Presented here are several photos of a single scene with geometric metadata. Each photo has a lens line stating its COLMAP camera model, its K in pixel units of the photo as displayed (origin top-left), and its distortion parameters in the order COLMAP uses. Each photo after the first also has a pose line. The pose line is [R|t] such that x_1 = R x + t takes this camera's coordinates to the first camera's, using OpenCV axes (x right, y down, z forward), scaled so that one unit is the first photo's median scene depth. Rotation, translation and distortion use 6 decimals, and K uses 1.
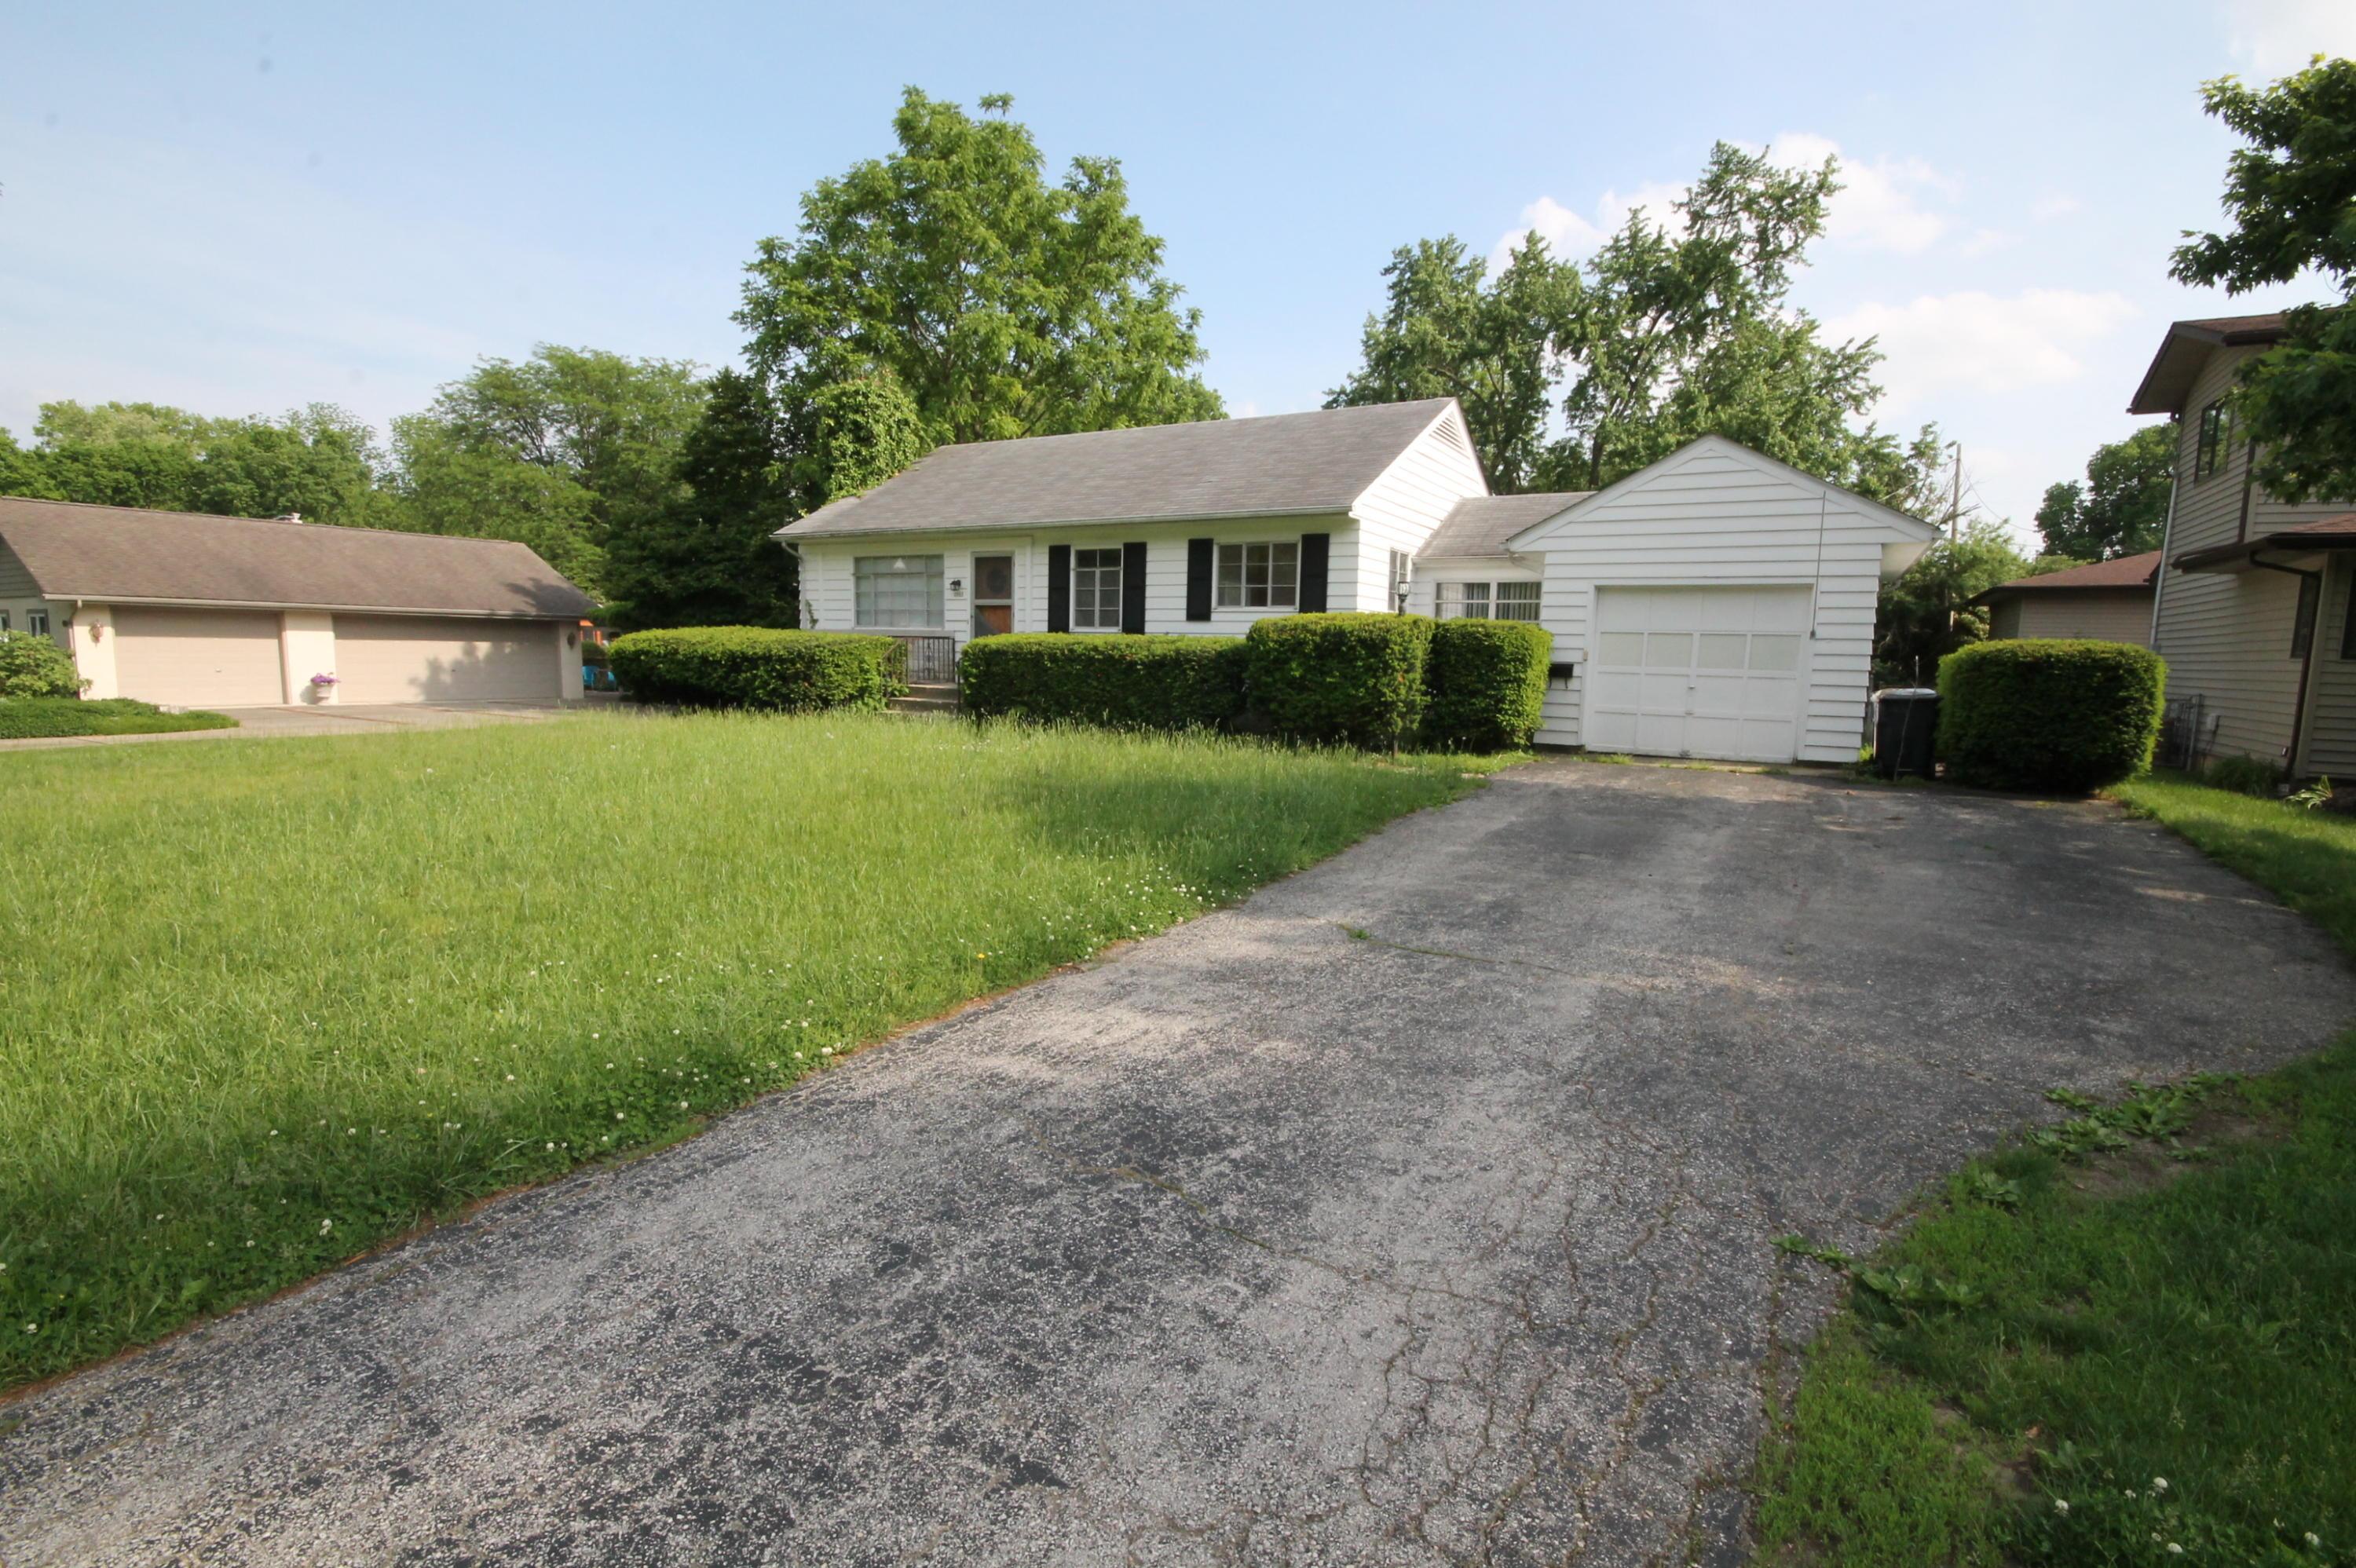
lens RADIAL K [[1112.6, 0, 1184.4], [0, 1112.6, 797.0], [0, 0, 1]] dist [0.000740, -0.006303]
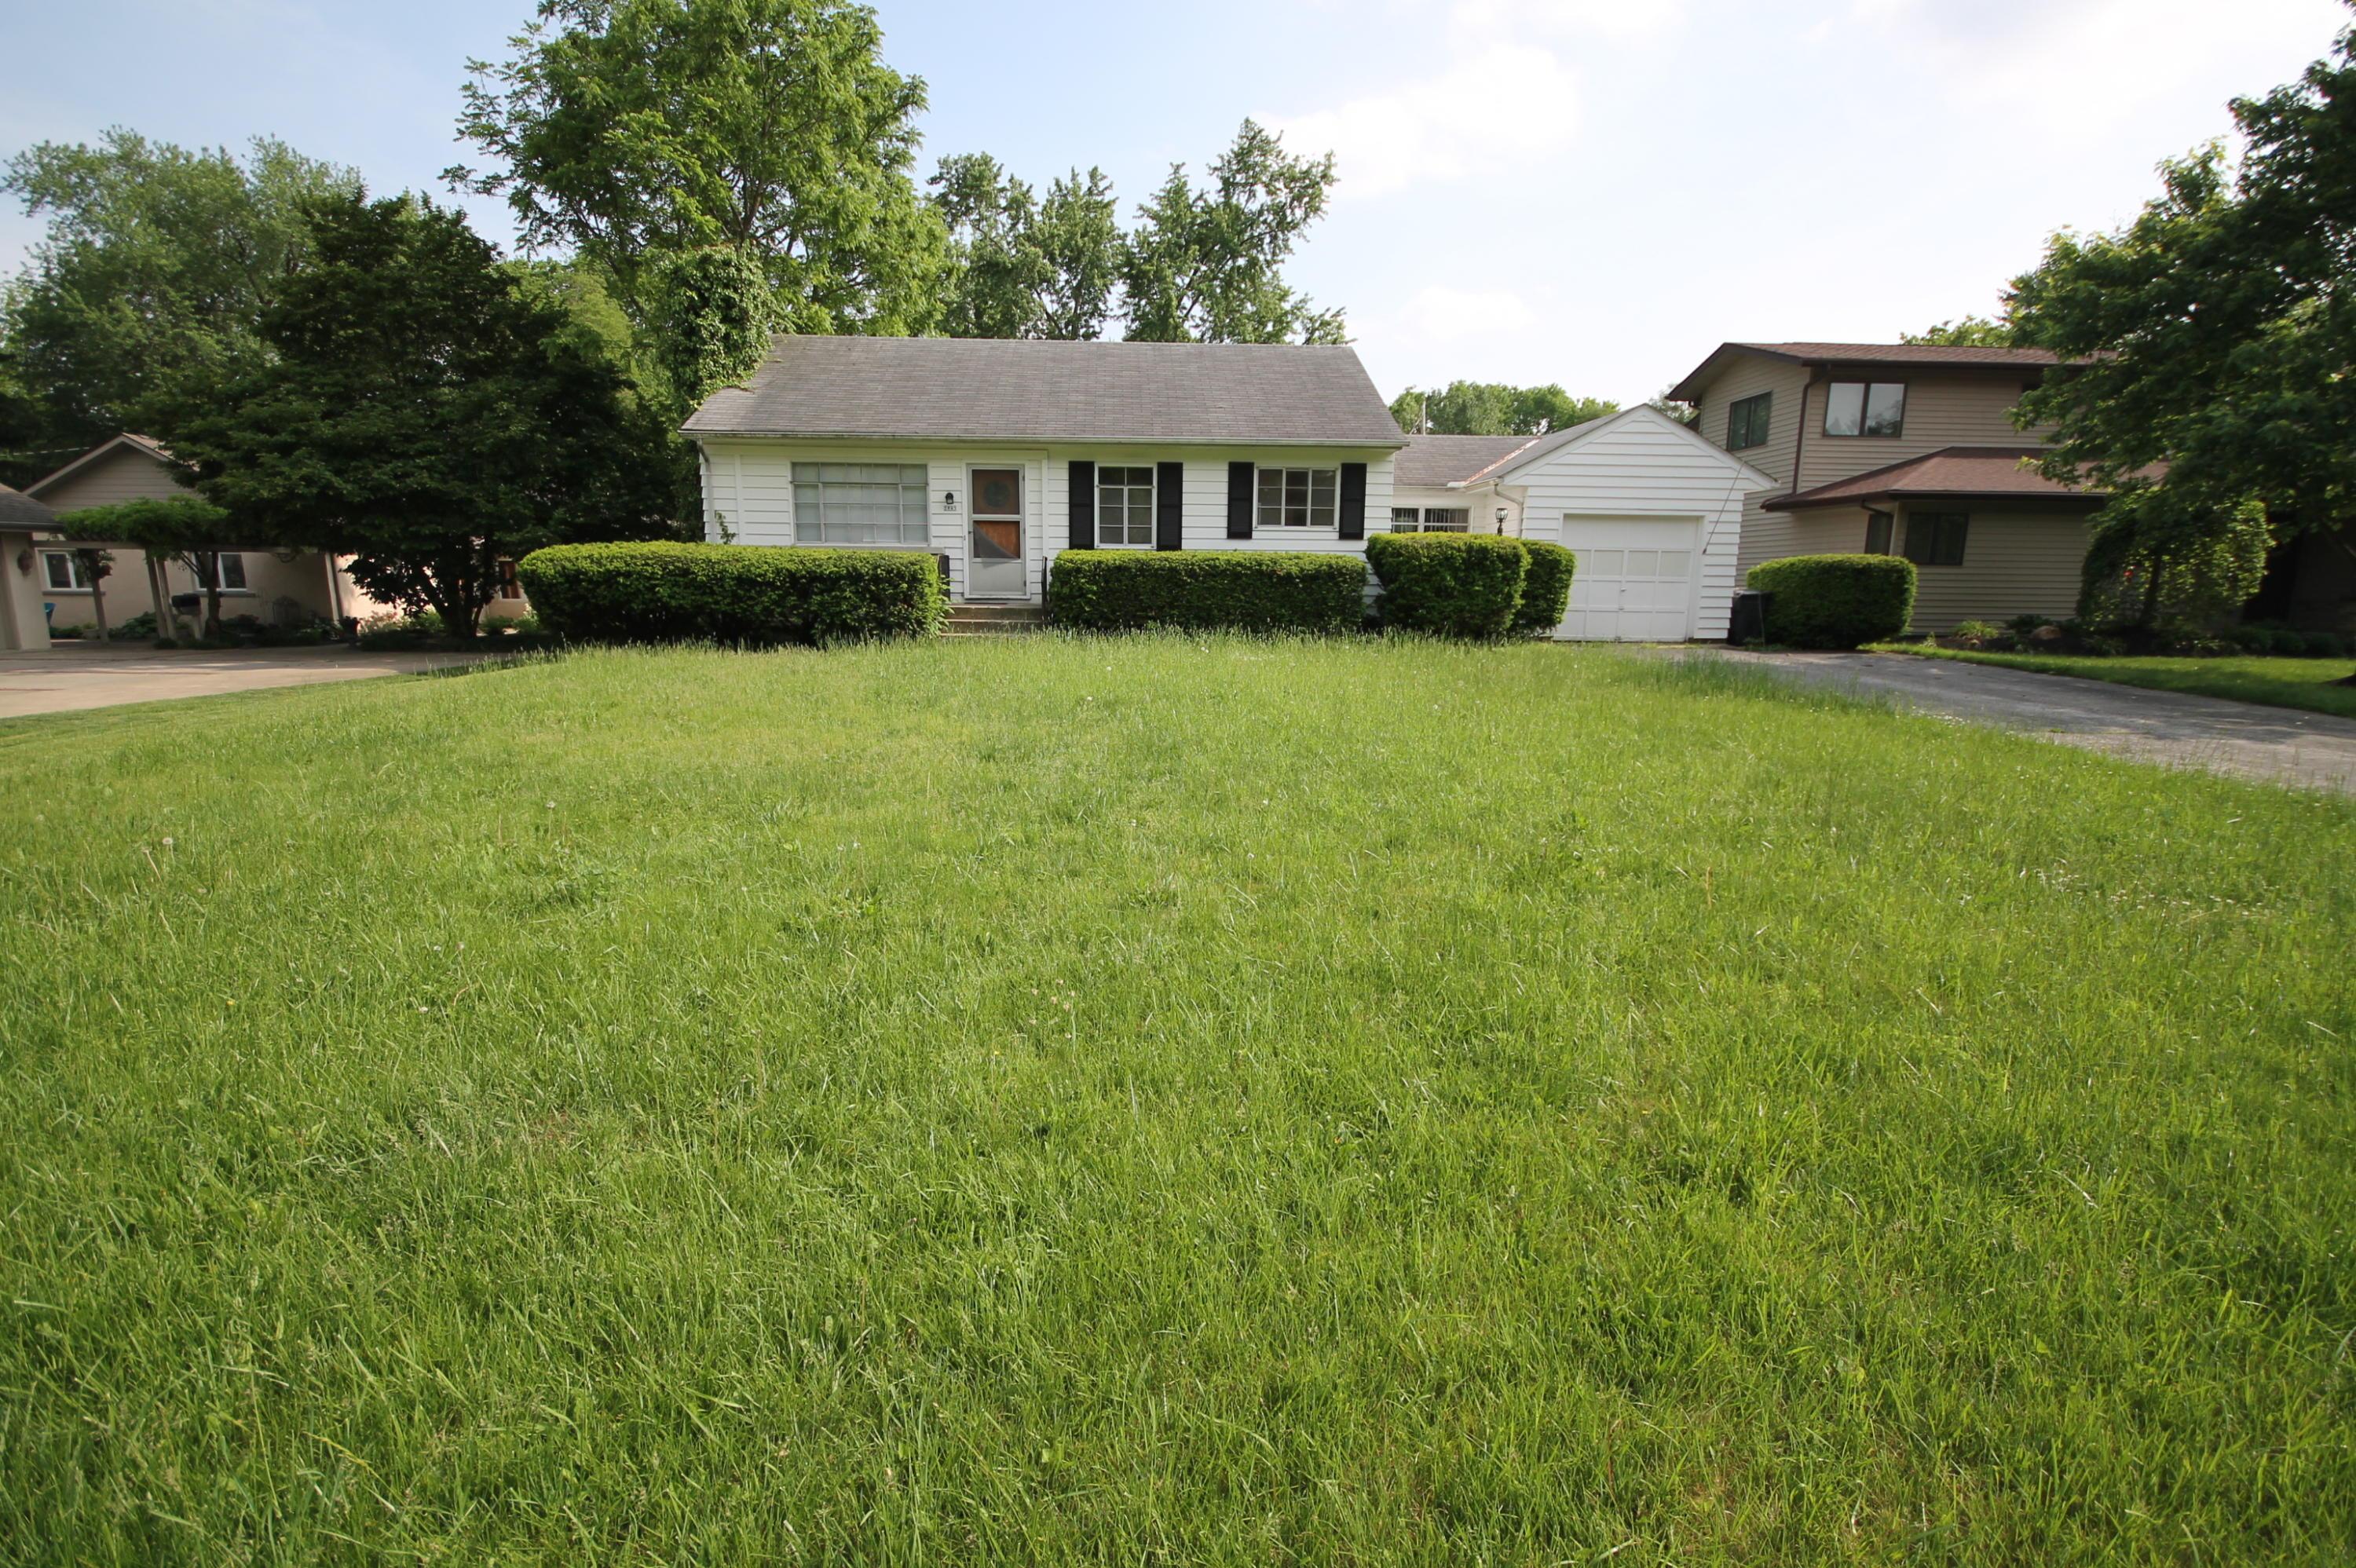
lens RADIAL K [[1100.9, 0, 1195.2], [0, 1100.9, 802.9], [0, 0, 1]] dist [-0.000541, -0.000713]
pose [[0.834424, -0.122369, 0.537366, -0.590219], [0.080373, 0.991633, 0.101012, -0.012394], [-0.545231, -0.041097, 0.837278, 0.098367]]
